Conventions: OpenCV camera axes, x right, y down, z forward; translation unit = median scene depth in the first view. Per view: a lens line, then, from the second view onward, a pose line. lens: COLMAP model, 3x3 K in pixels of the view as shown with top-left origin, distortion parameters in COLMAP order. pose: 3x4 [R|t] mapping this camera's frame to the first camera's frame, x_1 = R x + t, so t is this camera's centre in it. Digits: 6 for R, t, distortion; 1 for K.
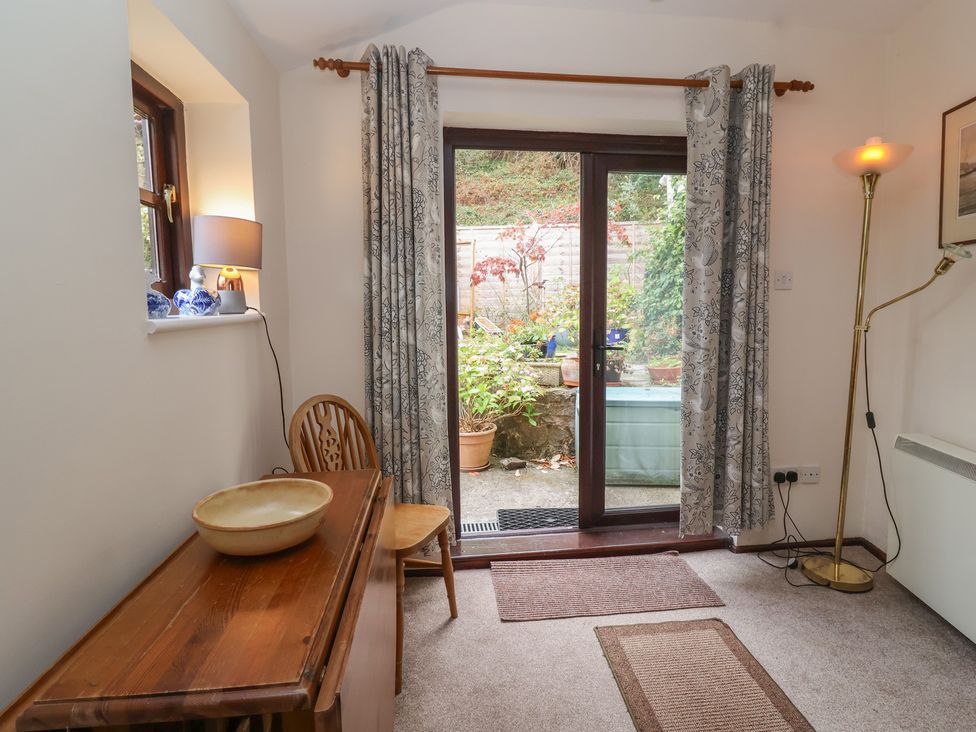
lens RADIAL K [[502.7, 0, 512.8], [0, 502.7, 351.5], [0, 0, 1]] dist [-0.000764, -0.011586]
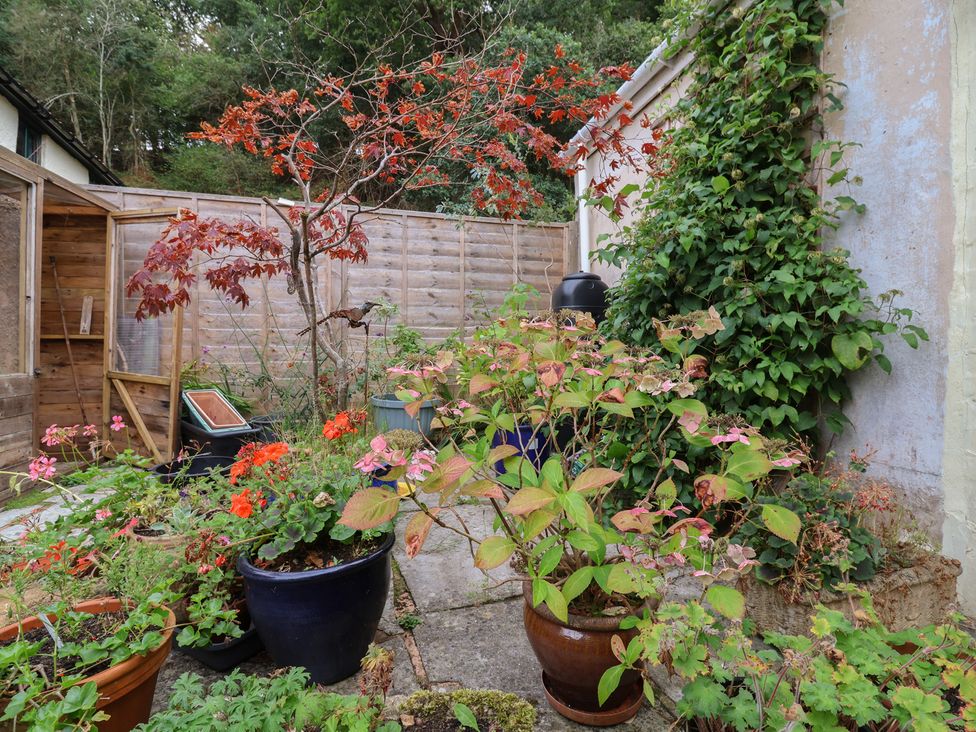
lens RADIAL K [[522.5, 0, 491.5], [0, 522.5, 351.3], [0, 0, 1]] dist [0.000613, -0.012515]
pose [[0.939930, 0.024469, 0.340488, 0.055981], [0.006360, 0.995999, -0.089133, -0.198984], [-0.341307, 0.085945, 0.936014, 1.641119]]
